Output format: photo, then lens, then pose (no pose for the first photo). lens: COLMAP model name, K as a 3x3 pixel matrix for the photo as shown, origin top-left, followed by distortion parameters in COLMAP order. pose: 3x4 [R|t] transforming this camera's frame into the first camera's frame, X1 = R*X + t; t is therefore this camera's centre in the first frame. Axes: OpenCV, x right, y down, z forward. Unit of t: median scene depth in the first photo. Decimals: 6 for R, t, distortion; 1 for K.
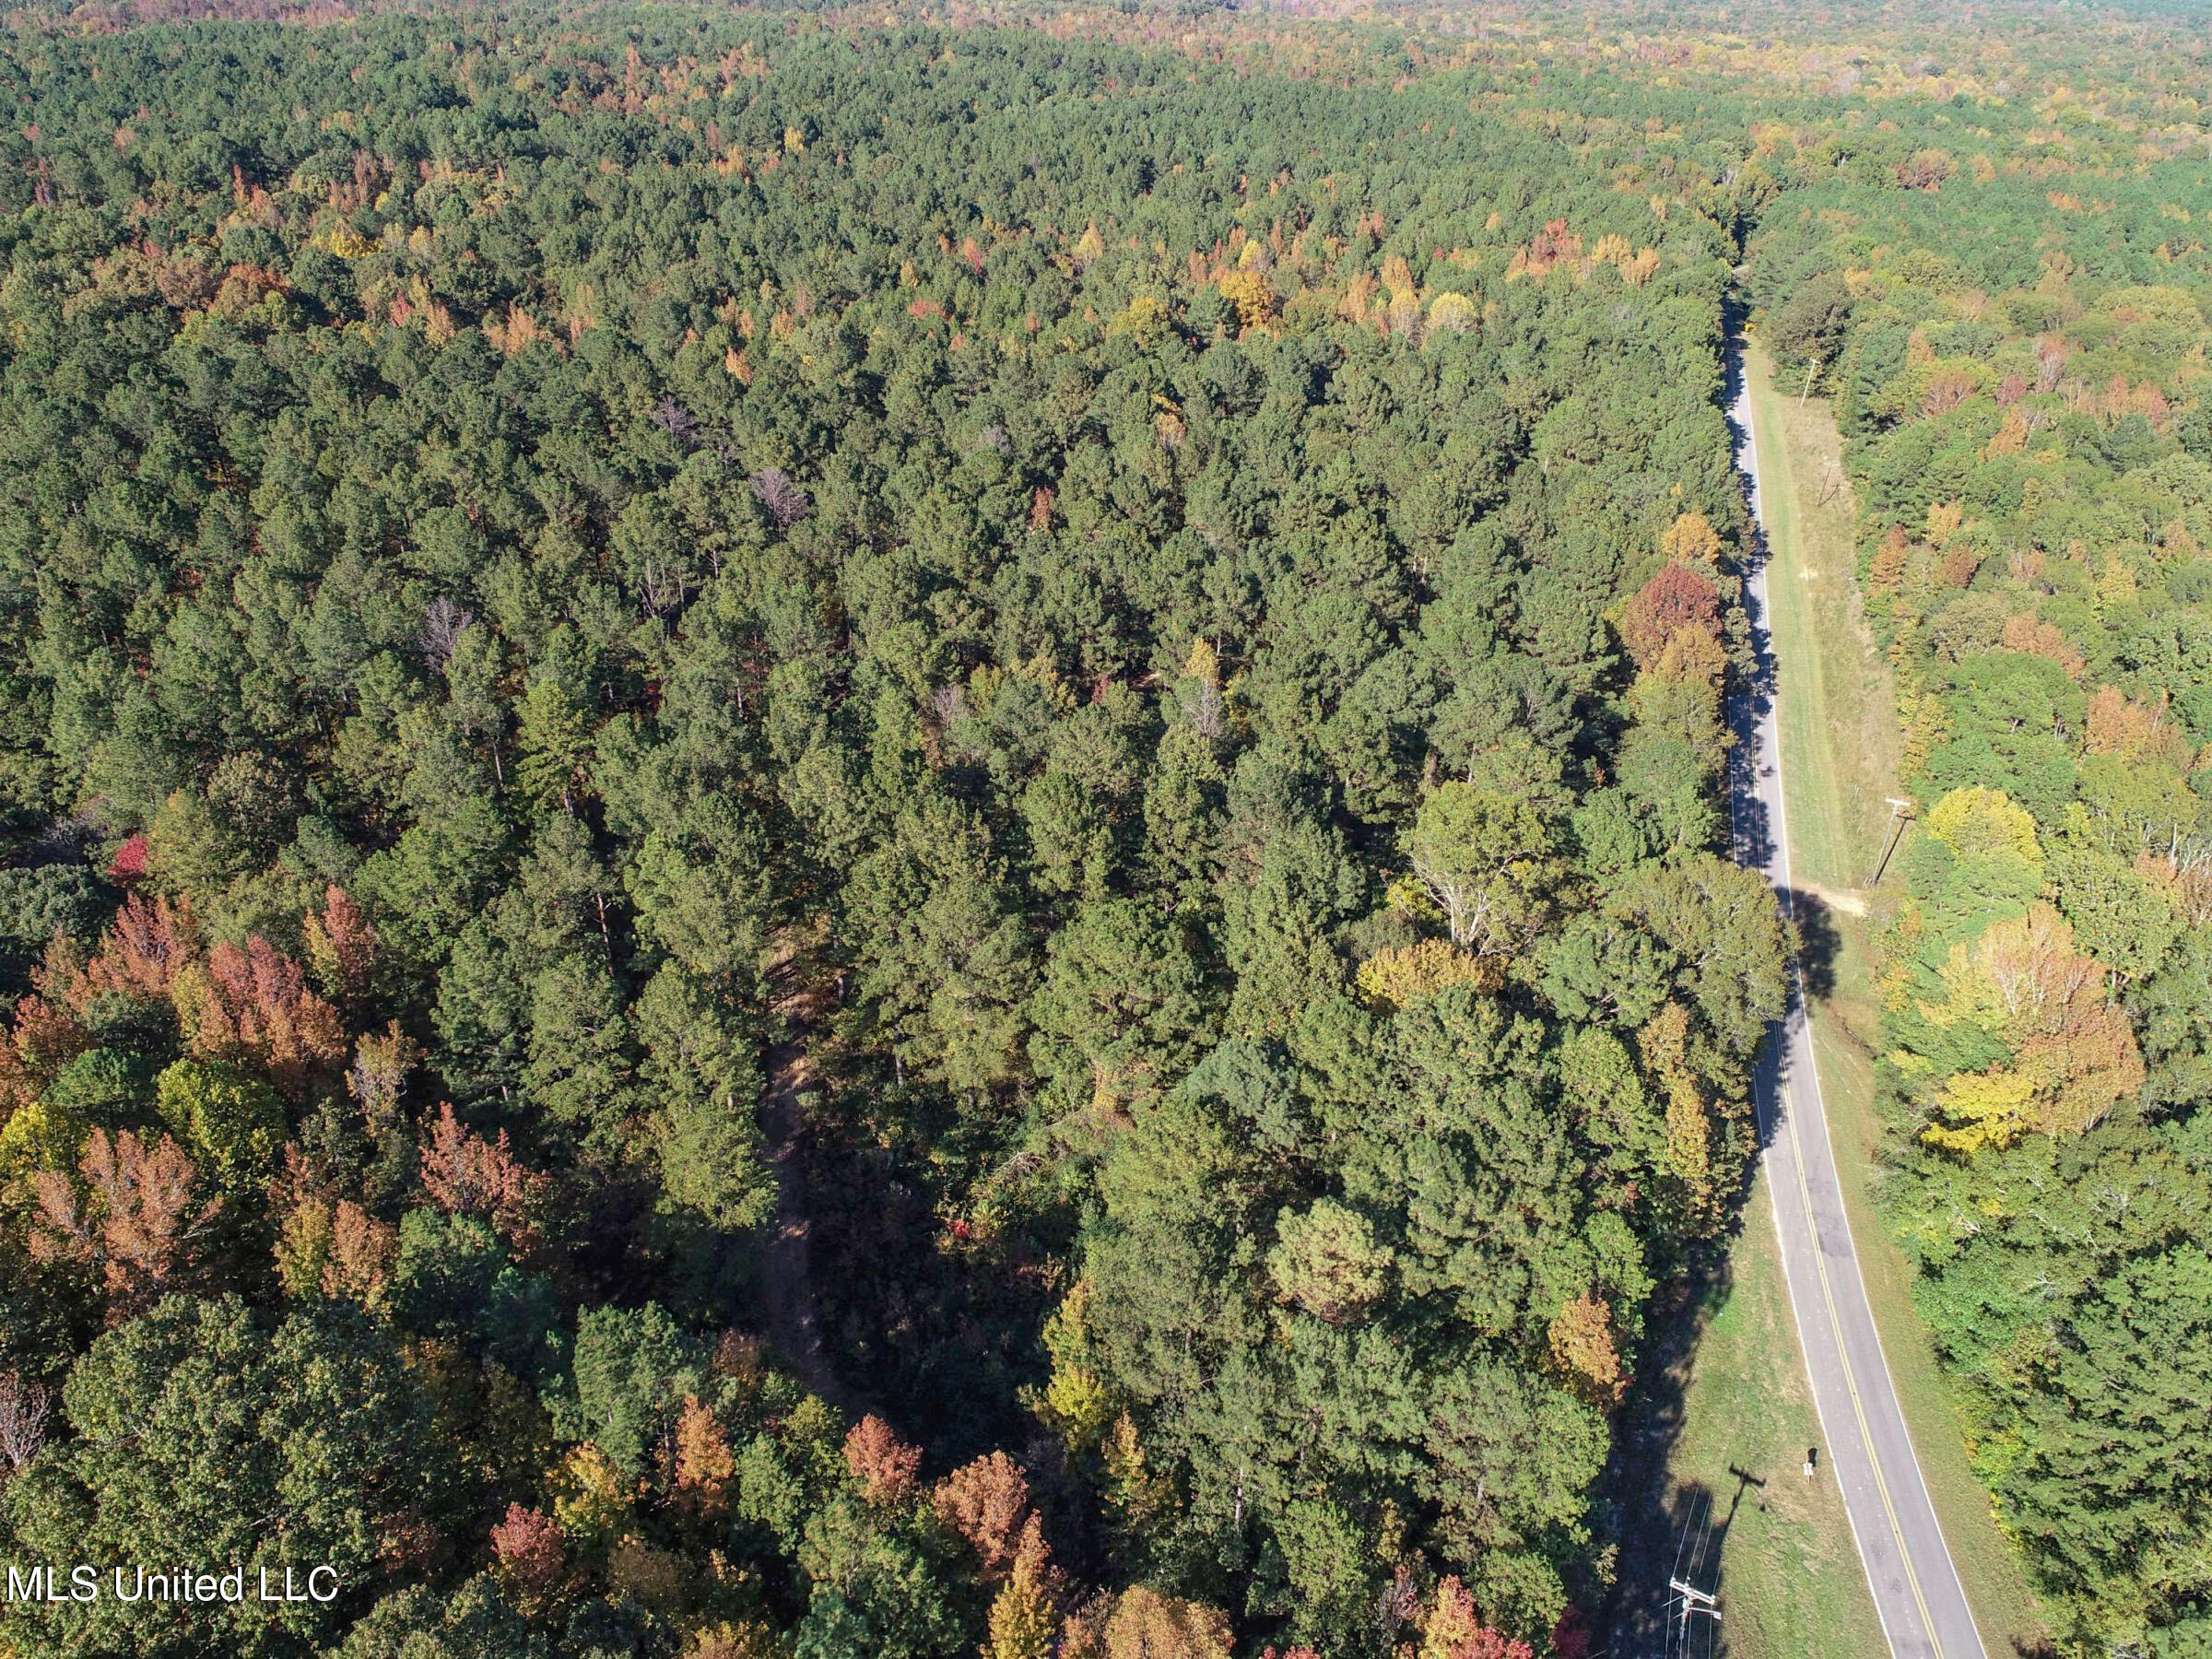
lens RADIAL K [[1676.3, 0, 1128.6], [0, 1676.3, 834.8], [0, 0, 1]] dist [0.002999, -0.007164]
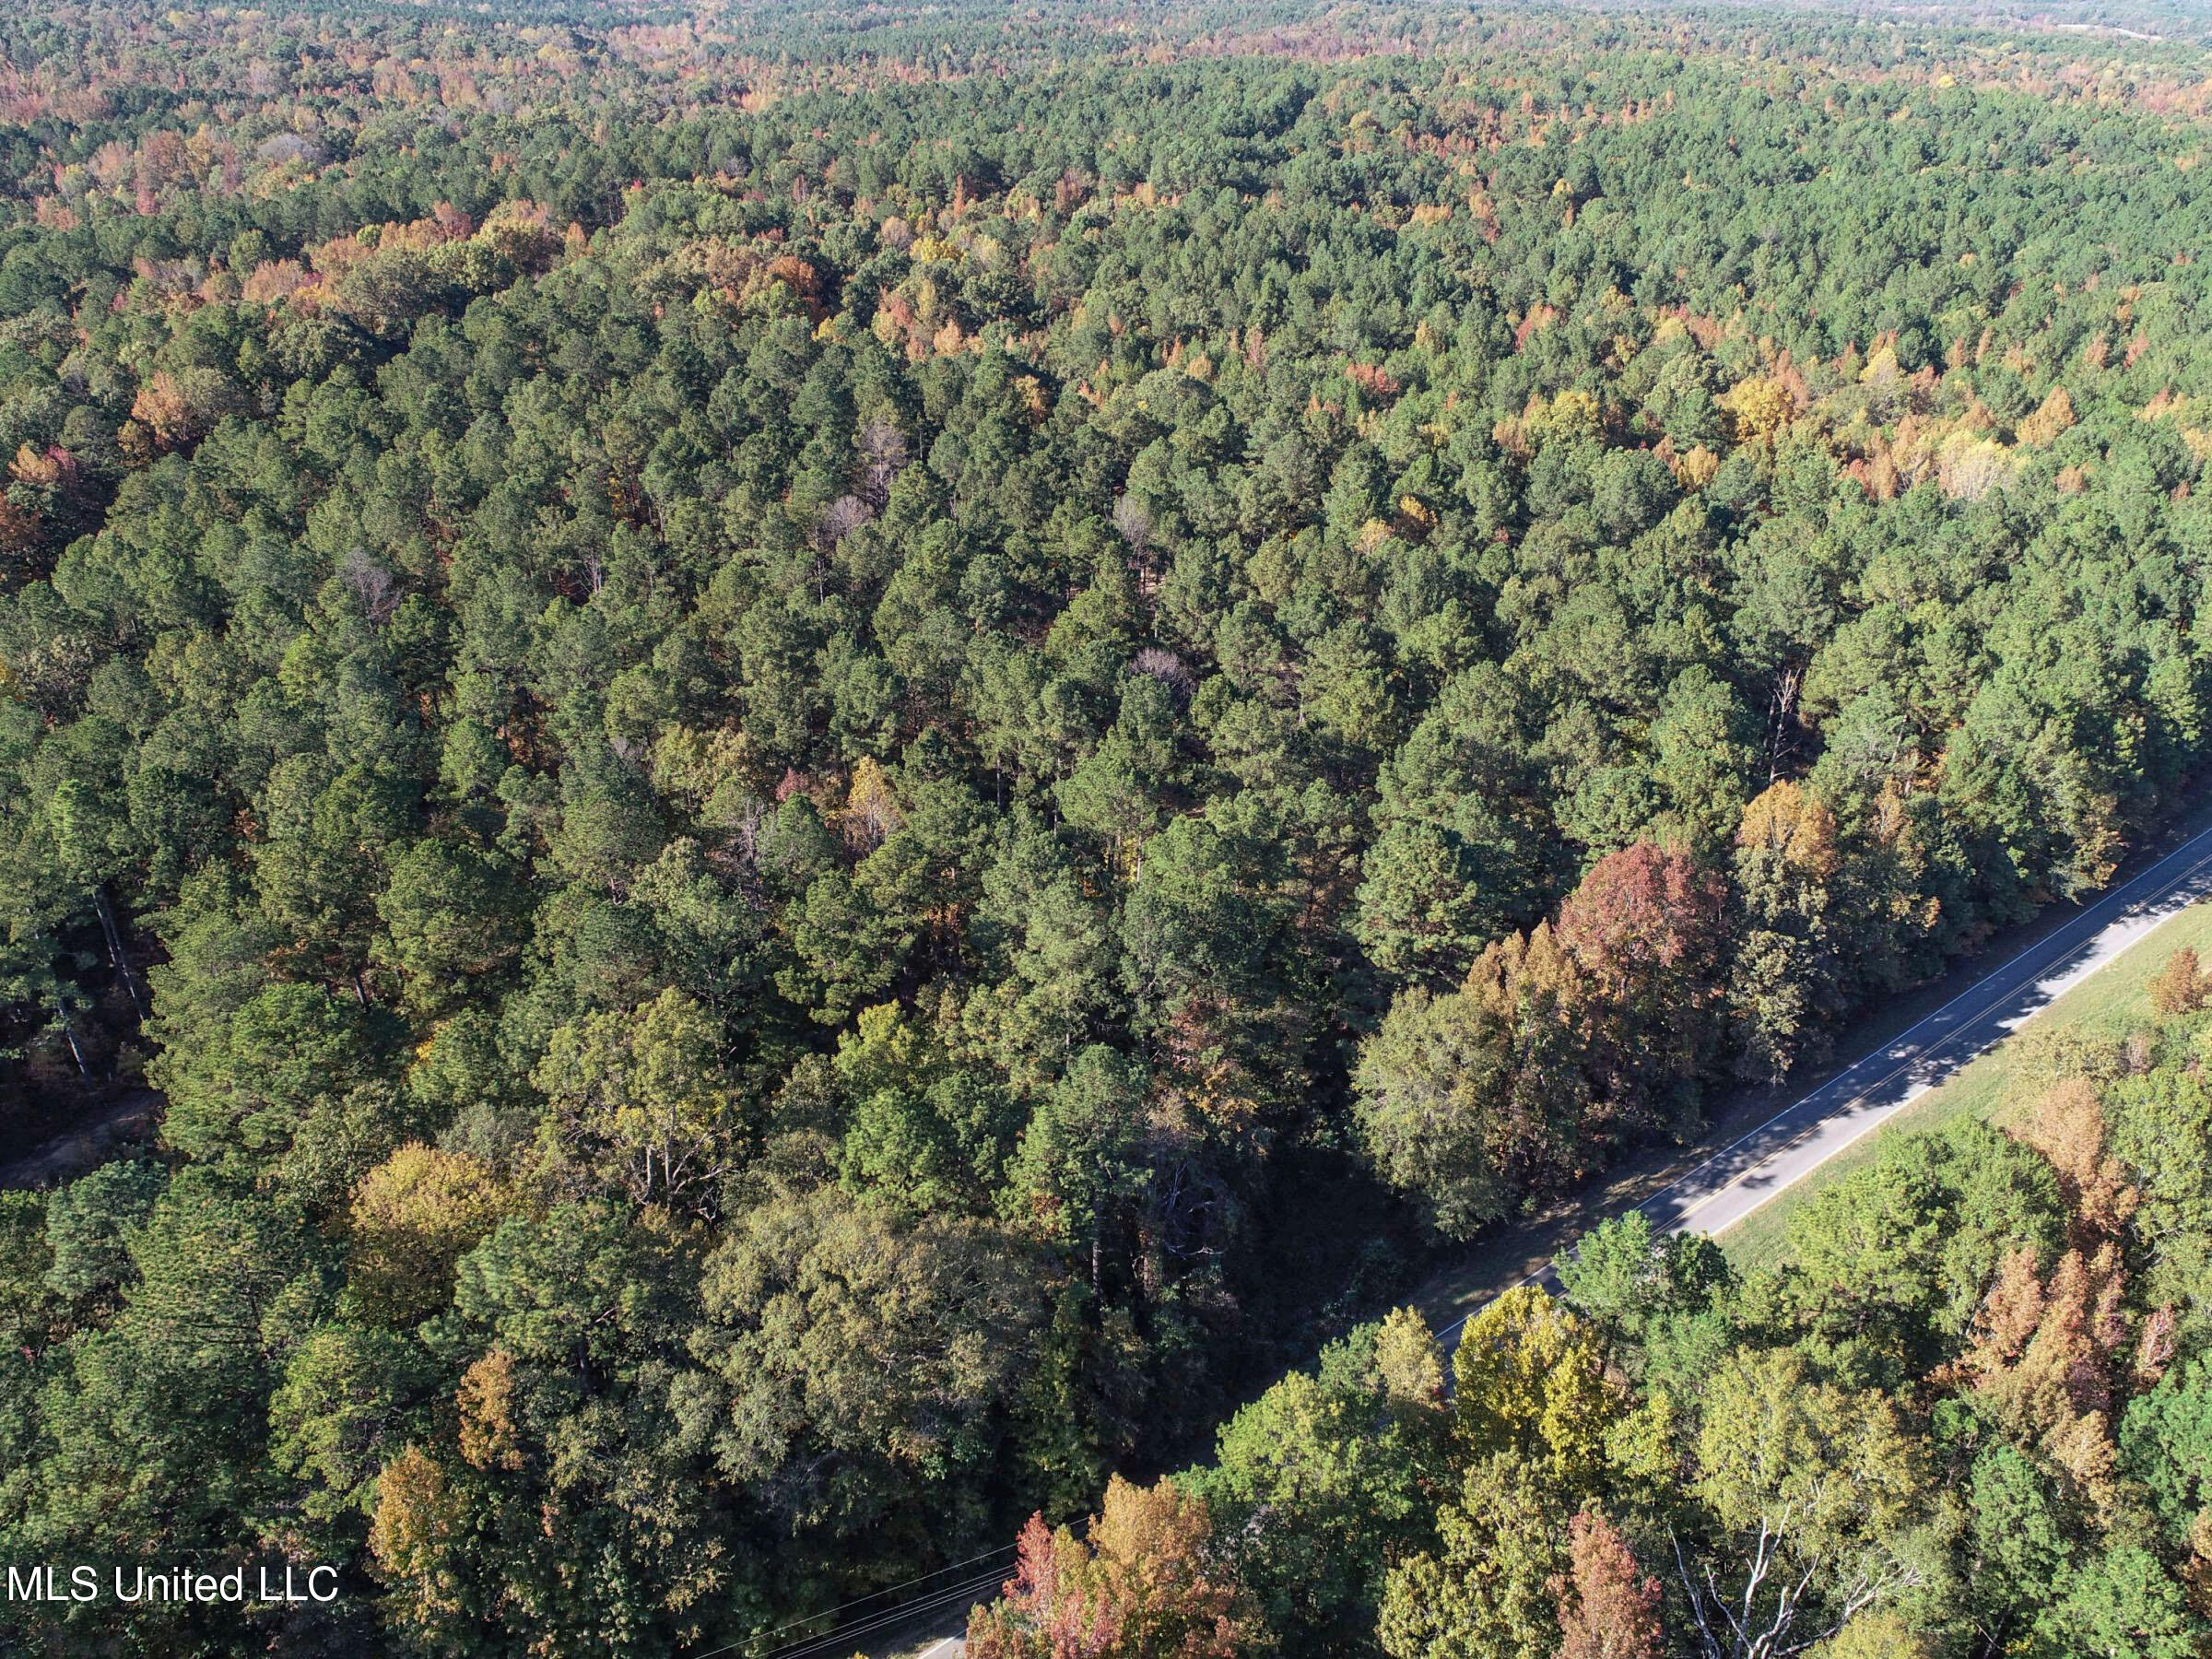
lens RADIAL K [[1676.3, 0, 1091.8], [0, 1676.3, 820.6], [0, 0, 1]] dist [0.002999, -0.007164]
pose [[0.794619, 0.271789, -0.542873, 0.539261], [-0.288988, 0.955724, 0.055482, -0.148100], [0.533916, 0.112796, 0.837980, 0.306107]]
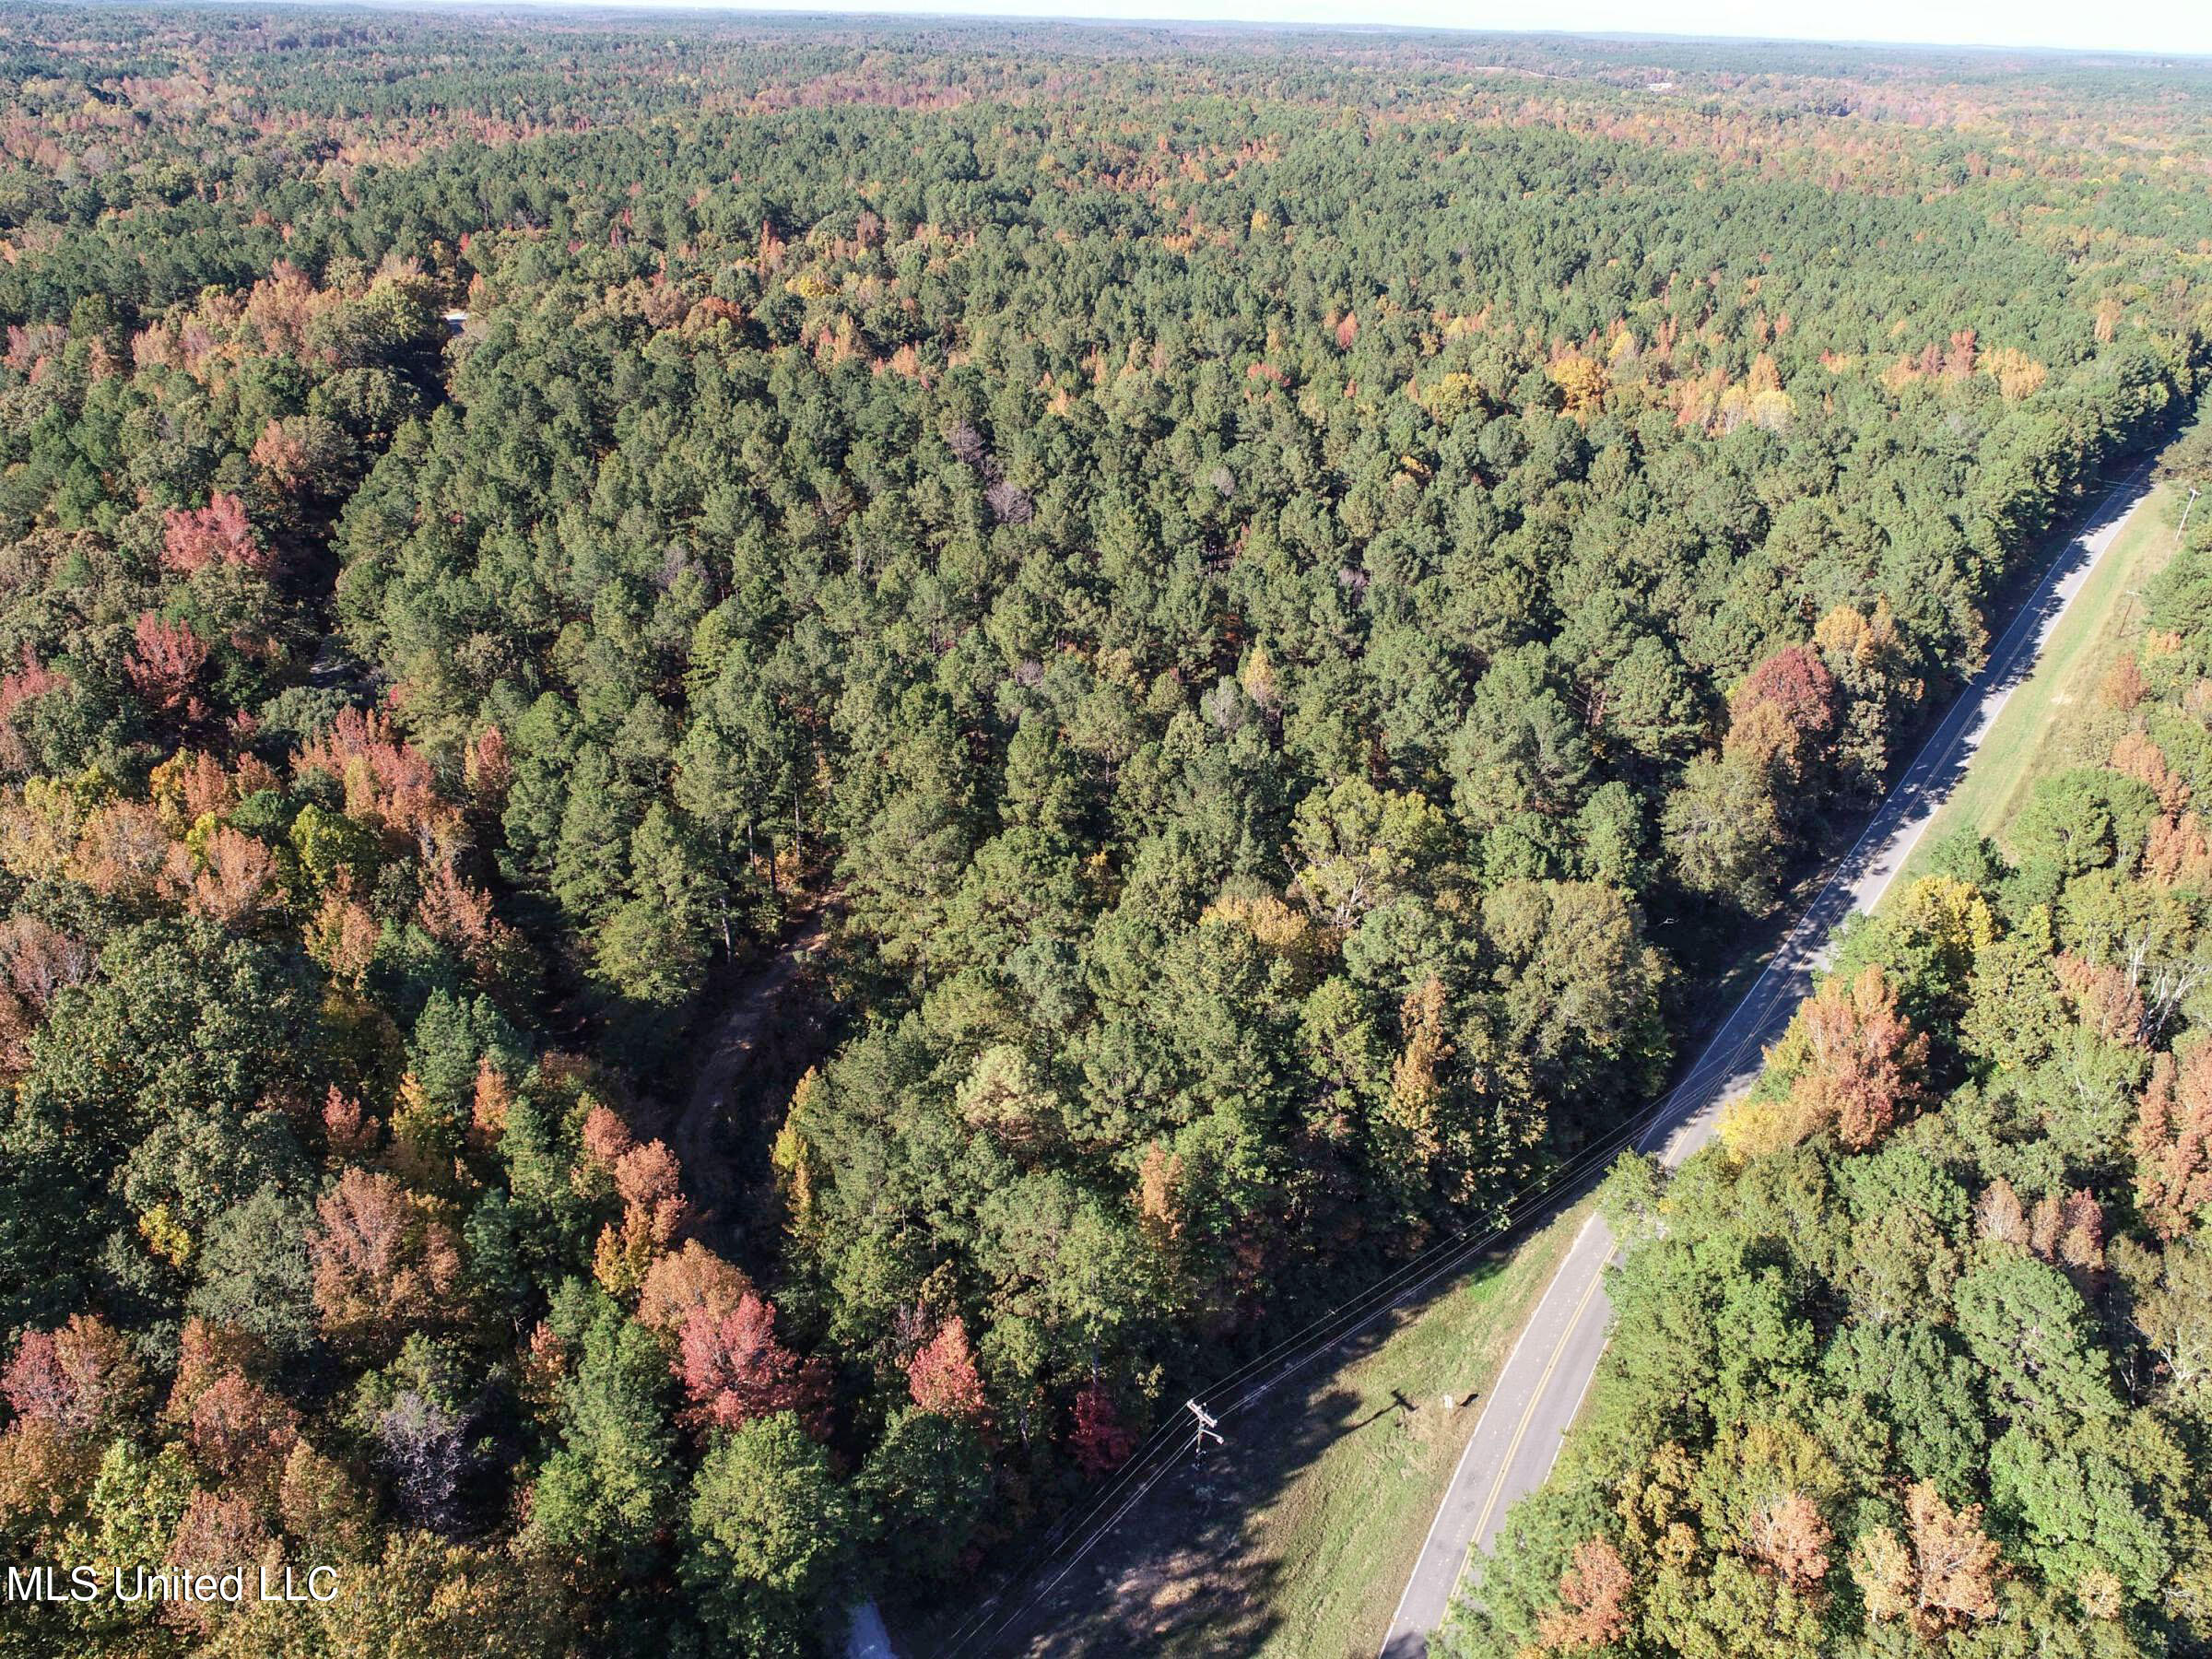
lens RADIAL K [[1676.3, 0, 1112.2], [0, 1676.3, 830.8], [0, 0, 1]] dist [0.002999, -0.007164]
pose [[0.939755, 0.150311, -0.307030, 0.278781], [-0.165466, 0.985929, -0.023783, 0.041274], [0.299135, 0.073153, 0.951403, -0.082344]]
